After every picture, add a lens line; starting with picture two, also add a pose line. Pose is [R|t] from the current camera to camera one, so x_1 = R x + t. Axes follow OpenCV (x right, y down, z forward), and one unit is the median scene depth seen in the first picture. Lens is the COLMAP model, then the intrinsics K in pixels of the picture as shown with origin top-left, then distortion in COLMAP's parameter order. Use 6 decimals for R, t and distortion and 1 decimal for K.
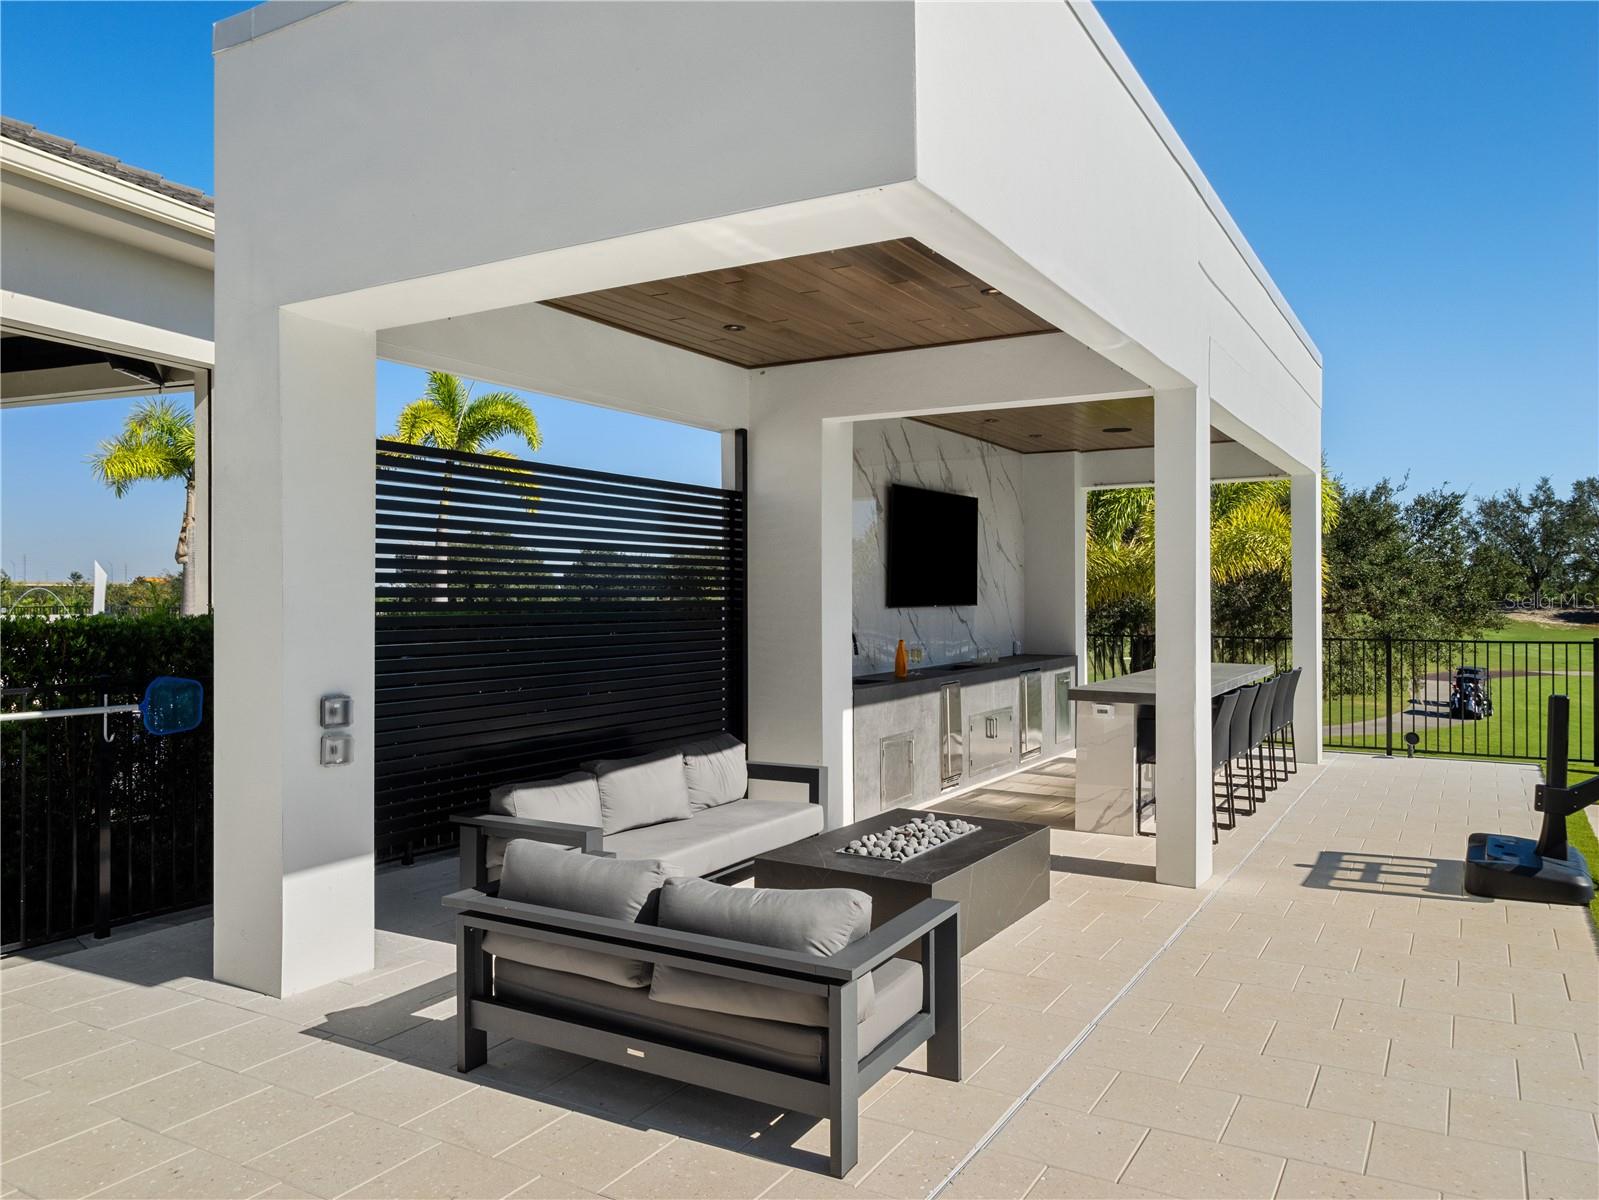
lens RADIAL K [[1158.0, 0, 804.5], [0, 1158.0, 593.1], [0, 0, 1]] dist [-0.002127, 0.003903]
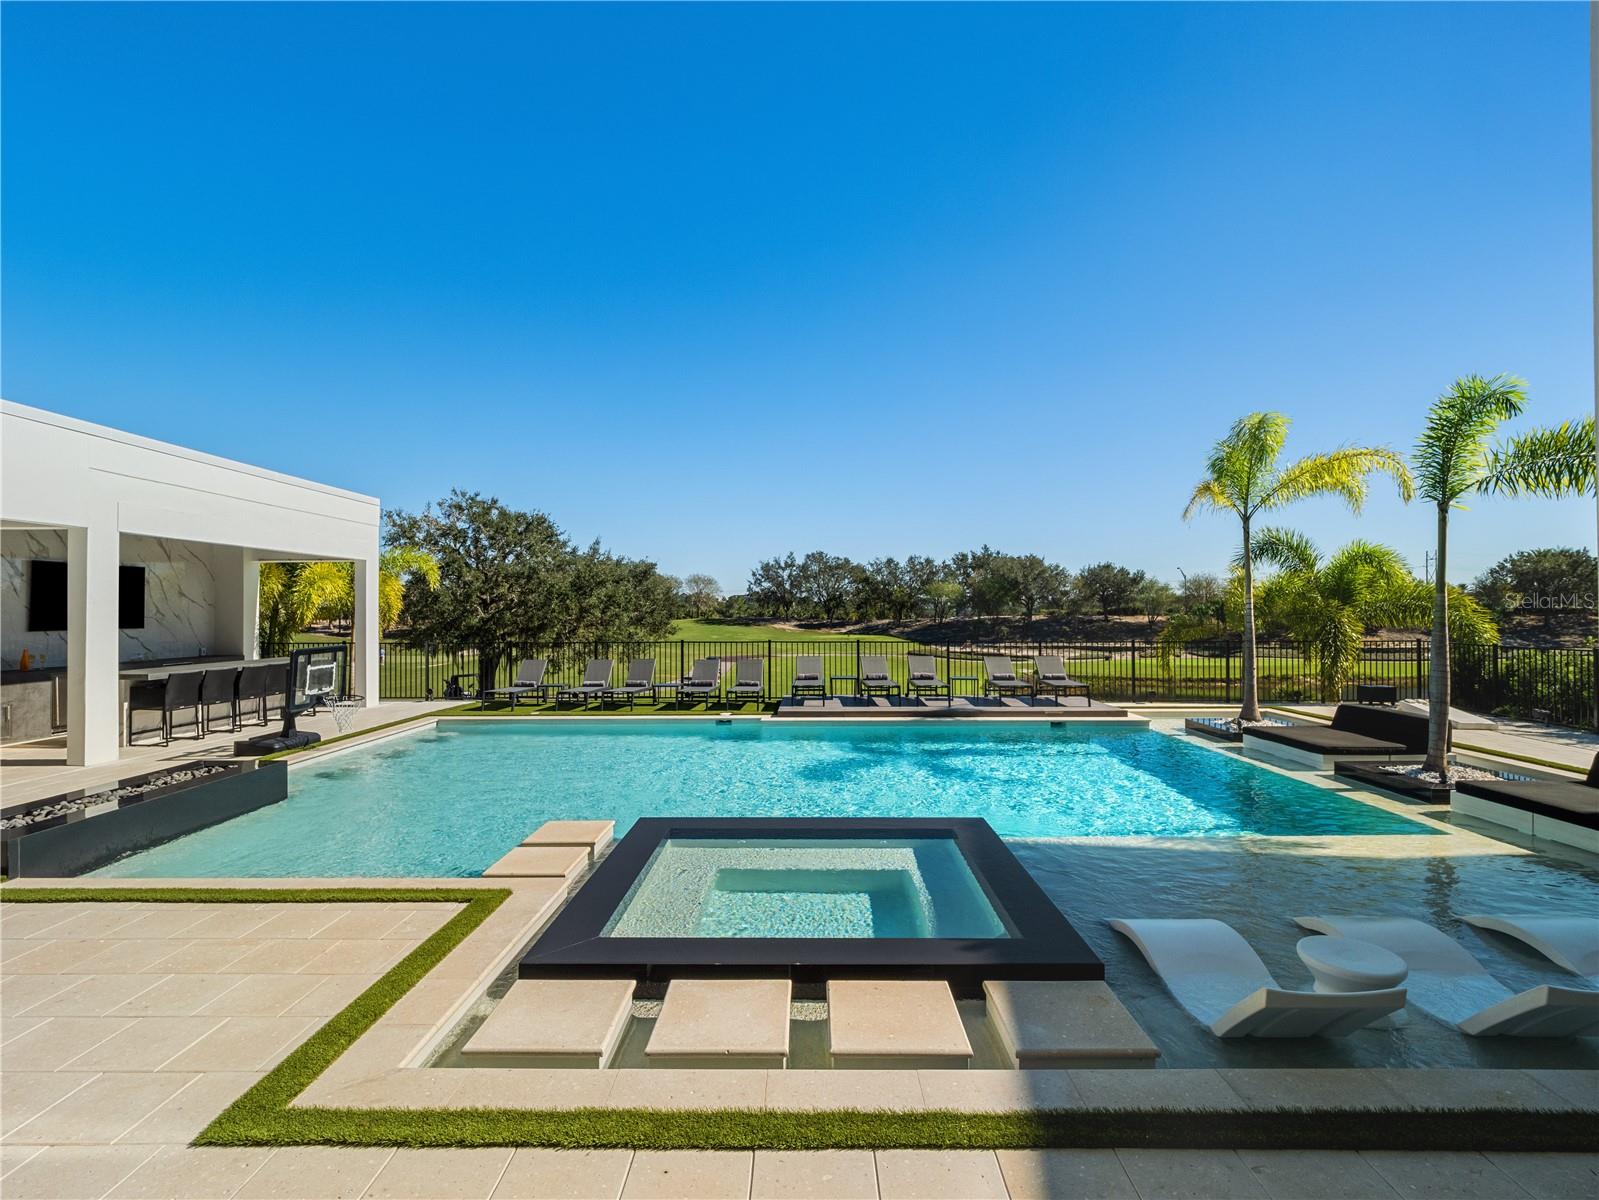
lens RADIAL K [[744.8, 0, 799.9], [0, 744.8, 609.9], [0, 0, 1]] dist [0.014194, 0.000278]
pose [[0.863116, 0.000636, 0.505006, 0.848184], [0.001247, 0.999993, -0.003391, -0.024588], [-0.505005, 0.003557, 0.863109, -0.870290]]
